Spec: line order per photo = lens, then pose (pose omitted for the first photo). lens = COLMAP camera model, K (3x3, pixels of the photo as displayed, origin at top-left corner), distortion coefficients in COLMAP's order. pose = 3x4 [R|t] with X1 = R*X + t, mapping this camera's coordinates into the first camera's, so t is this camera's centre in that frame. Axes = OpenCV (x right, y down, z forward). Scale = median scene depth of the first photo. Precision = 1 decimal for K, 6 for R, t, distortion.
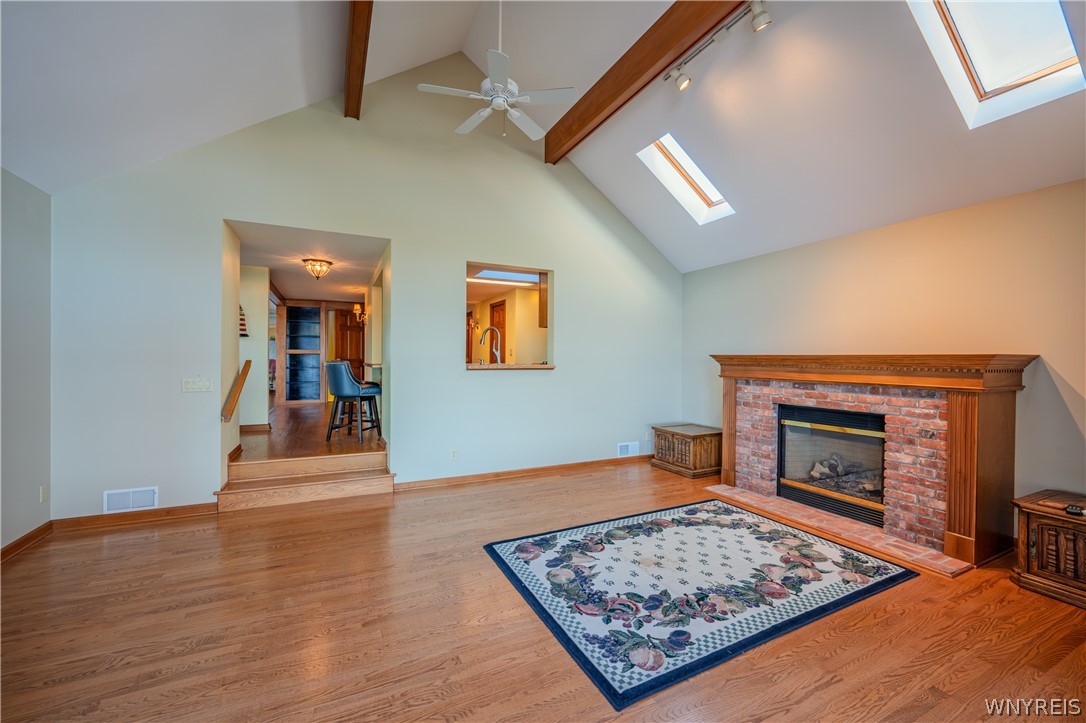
lens RADIAL K [[436.0, 0, 548.6], [0, 436.0, 361.5], [0, 0, 1]] dist [-0.002216, -0.000043]
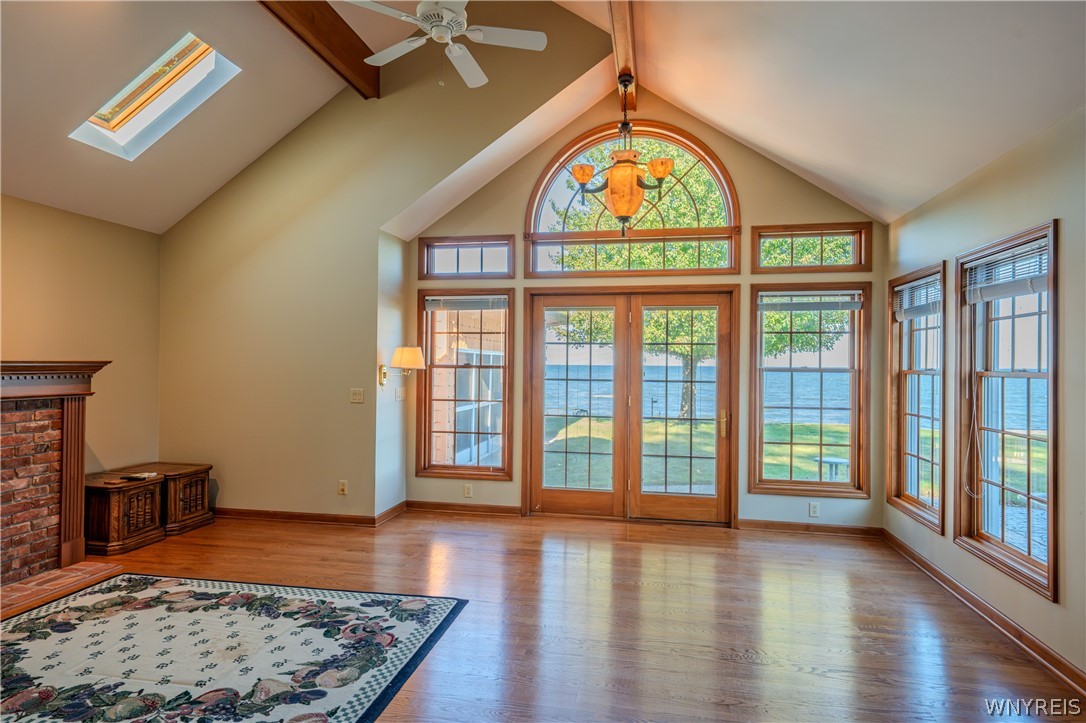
lens RADIAL K [[621.1, 0, 543.7], [0, 621.1, 359.9], [0, 0, 1]] dist [0.003551, 0.000903]
pose [[-0.795477, -0.009713, 0.605906, -0.800845], [-0.008081, 0.999953, 0.005421, -0.034728], [-0.605930, -0.000584, -0.795518, 1.509129]]
